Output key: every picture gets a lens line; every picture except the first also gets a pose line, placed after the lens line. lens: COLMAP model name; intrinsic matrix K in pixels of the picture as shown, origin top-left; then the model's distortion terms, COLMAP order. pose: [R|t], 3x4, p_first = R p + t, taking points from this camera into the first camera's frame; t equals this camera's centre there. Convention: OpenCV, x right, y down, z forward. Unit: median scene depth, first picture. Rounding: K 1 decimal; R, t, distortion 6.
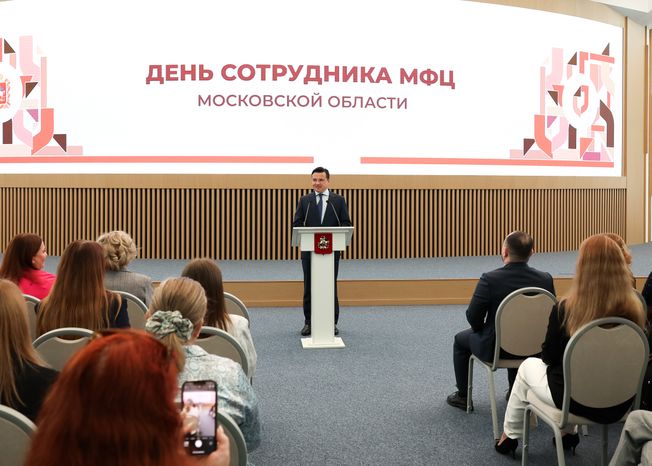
lens RADIAL K [[690.3, 0, 337.1], [0, 690.3, 192.3], [0, 0, 1]] dist [-0.003295, -0.000087]
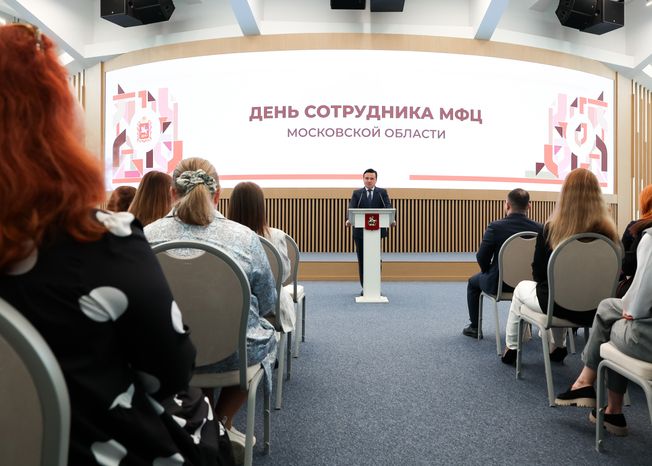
lens RADIAL K [[508.9, 0, 374.0], [0, 508.9, 220.1], [0, 0, 1]] dist [-0.007766, -0.002224]
pose [[0.998449, 0.001371, -0.055662, 0.020727], [-0.001931, 0.999948, -0.010002, 0.045280], [0.055646, 0.010094, 0.998400, 0.028097]]
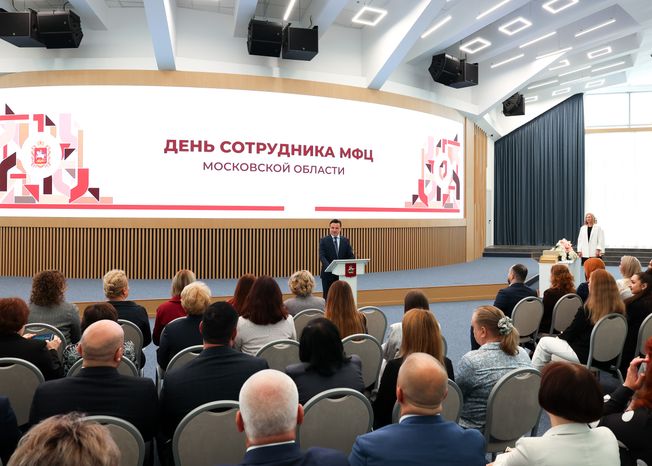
lens RADIAL K [[496.9, 0, 324.8], [0, 496.9, 212.3], [0, 0, 1]] dist [-0.007827, -0.000978]
pose [[0.975636, 0.004115, 0.219356, -0.180996], [0.000094, 0.999816, -0.019174, -0.018792], [-0.219395, 0.018728, 0.975456, -0.042244]]
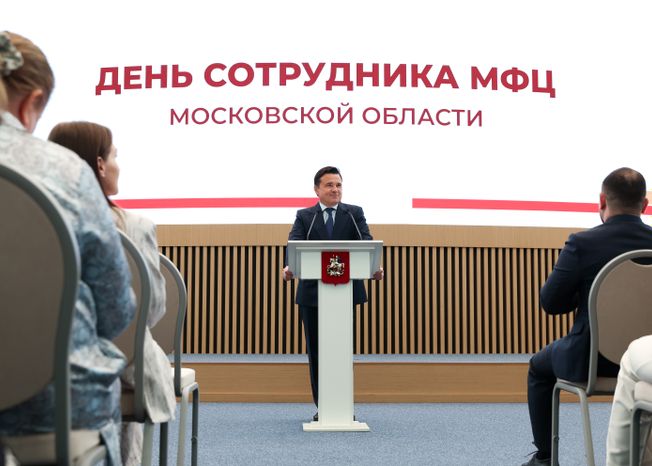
lens RADIAL K [[1020.4, 0, 326.0], [0, 1020.4, 233.0], [0, 0, 1]] dist [-0.022630, -0.017958]
pose [[0.997286, -0.007833, -0.073207, 0.023167], [0.000943, 0.995601, -0.093686, 0.074064], [0.073619, 0.093362, 0.992907, 0.029574]]
